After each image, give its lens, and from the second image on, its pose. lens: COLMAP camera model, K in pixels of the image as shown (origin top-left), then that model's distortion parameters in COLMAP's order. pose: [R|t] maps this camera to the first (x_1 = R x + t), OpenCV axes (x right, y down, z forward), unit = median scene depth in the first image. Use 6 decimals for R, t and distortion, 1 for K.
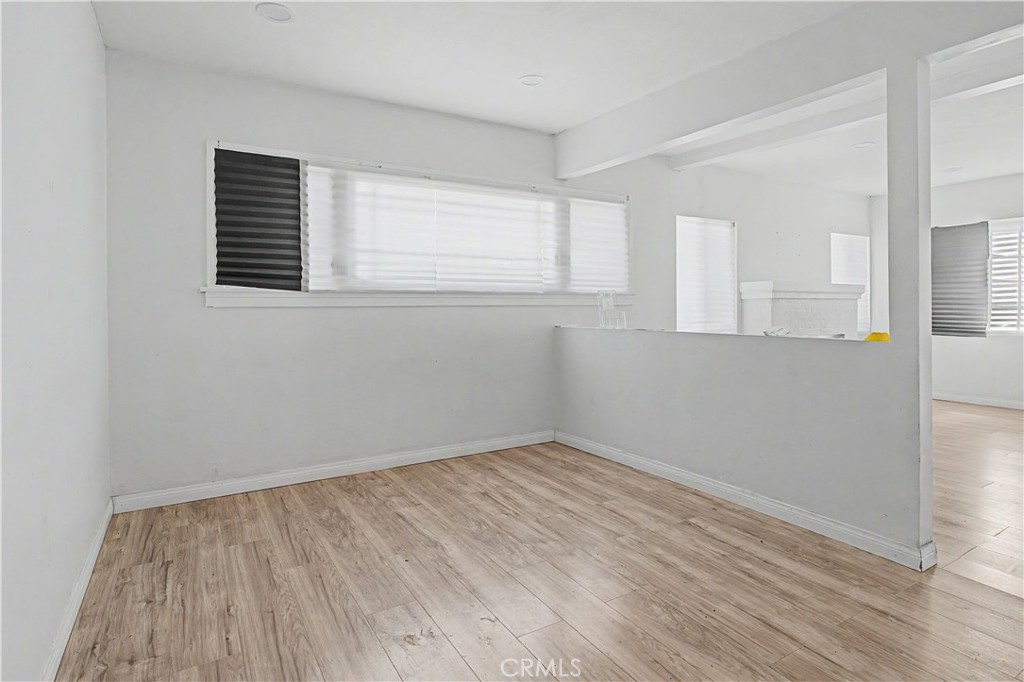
lens RADIAL K [[540.3, 0, 512.8], [0, 540.3, 312.1], [0, 0, 1]] dist [-0.004570, 0.000166]
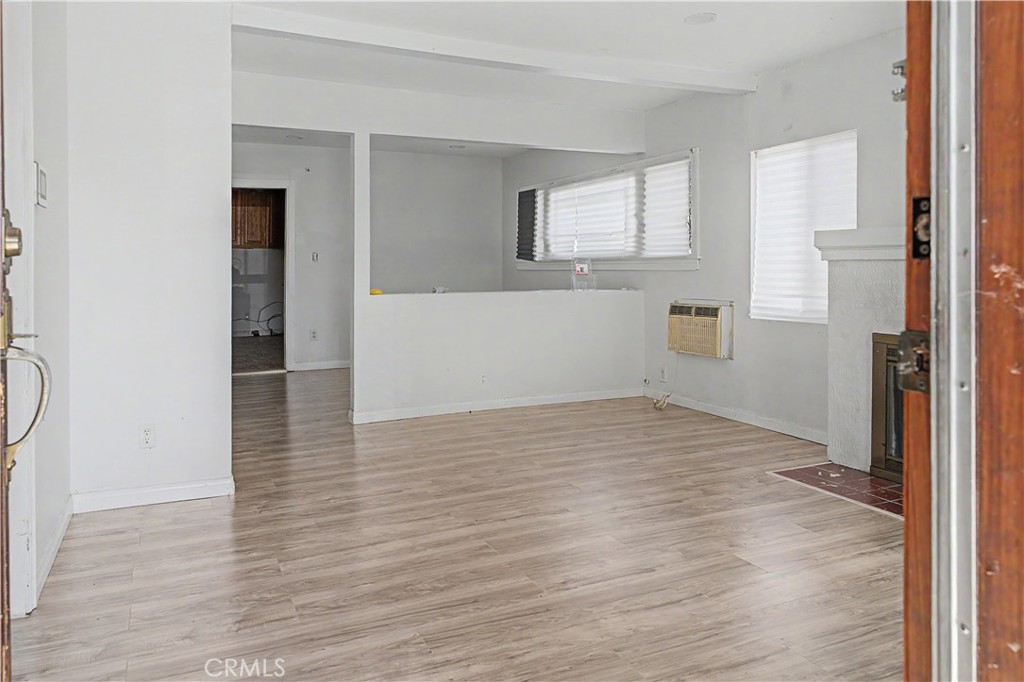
lens RADIAL K [[738.5, 0, 510.5], [0, 738.5, 270.6], [0, 0, 1]] dist [-0.000033, 0.000254]
pose [[-0.104069, 0.007407, -0.994542, 2.071230], [-0.005982, 0.999950, 0.008073, -0.028141], [0.994552, 0.006790, -0.104020, 1.172550]]
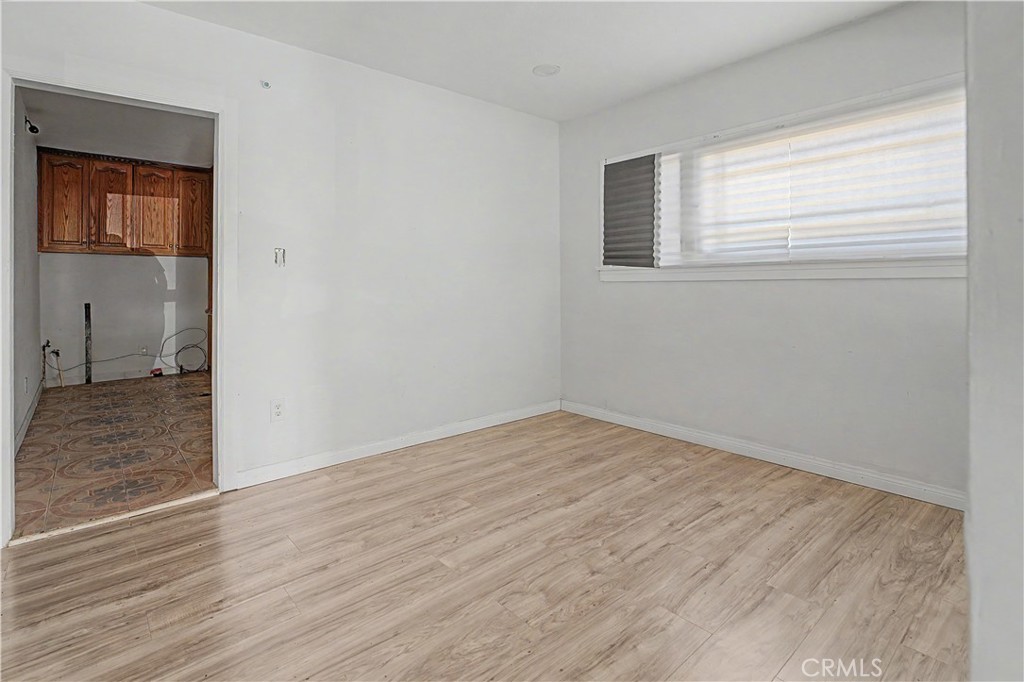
lens RADIAL K [[497.3, 0, 515.5], [0, 497.3, 282.9], [0, 0, 1]] dist [-0.002490, 0.000388]
pose [[0.174343, 0.002863, -0.984681, 0.600311], [-0.002926, 0.999993, 0.002389, -0.007846], [0.984681, 0.002465, 0.174350, 0.518273]]
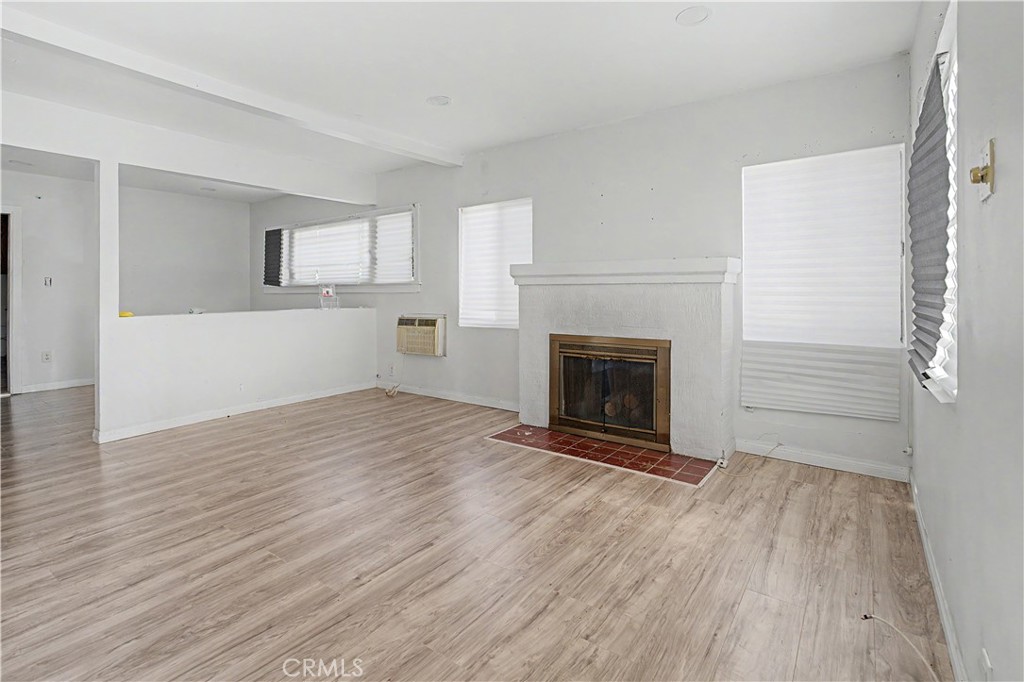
lens RADIAL K [[490.3, 0, 511.0], [0, 490.3, 290.9], [0, 0, 1]] dist [-0.002475, 0.000736]
pose [[0.386330, -0.000120, -0.922360, 1.874882], [-0.004040, 0.999990, -0.001822, -0.021383], [0.922352, 0.004430, 0.386326, 1.092983]]
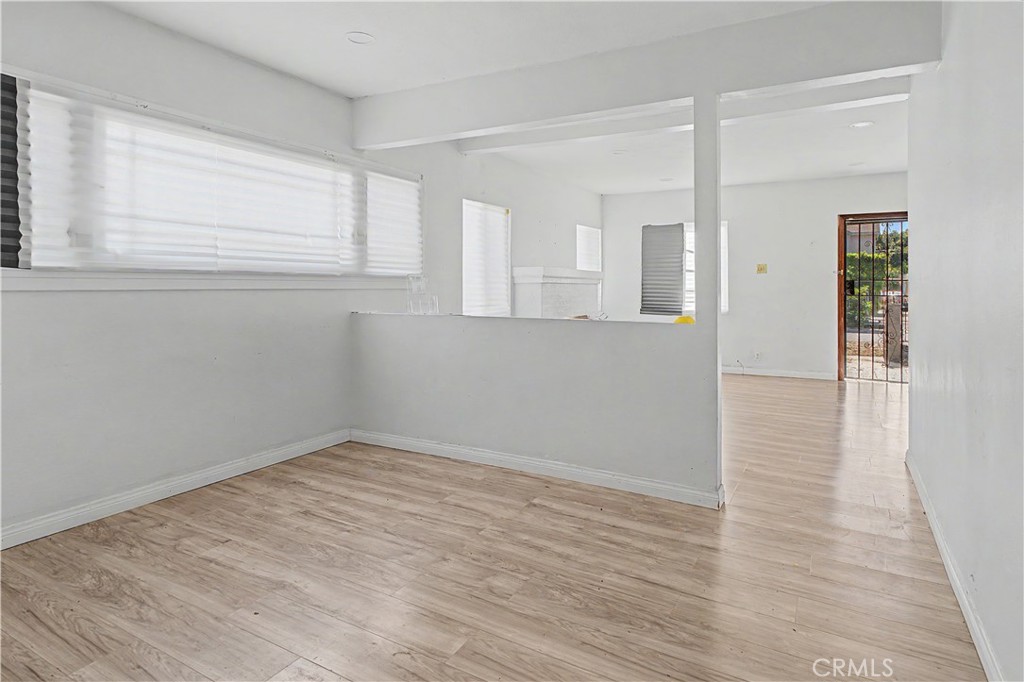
lens RADIAL K [[568.5, 0, 512.7], [0, 568.5, 288.7], [0, 0, 1]] dist [-0.004209, 0.000407]
pose [[0.875007, 0.006429, 0.484068, -0.187683], [-0.003655, 0.999971, -0.006674, -0.009836], [-0.484097, 0.004071, 0.875005, 0.056808]]
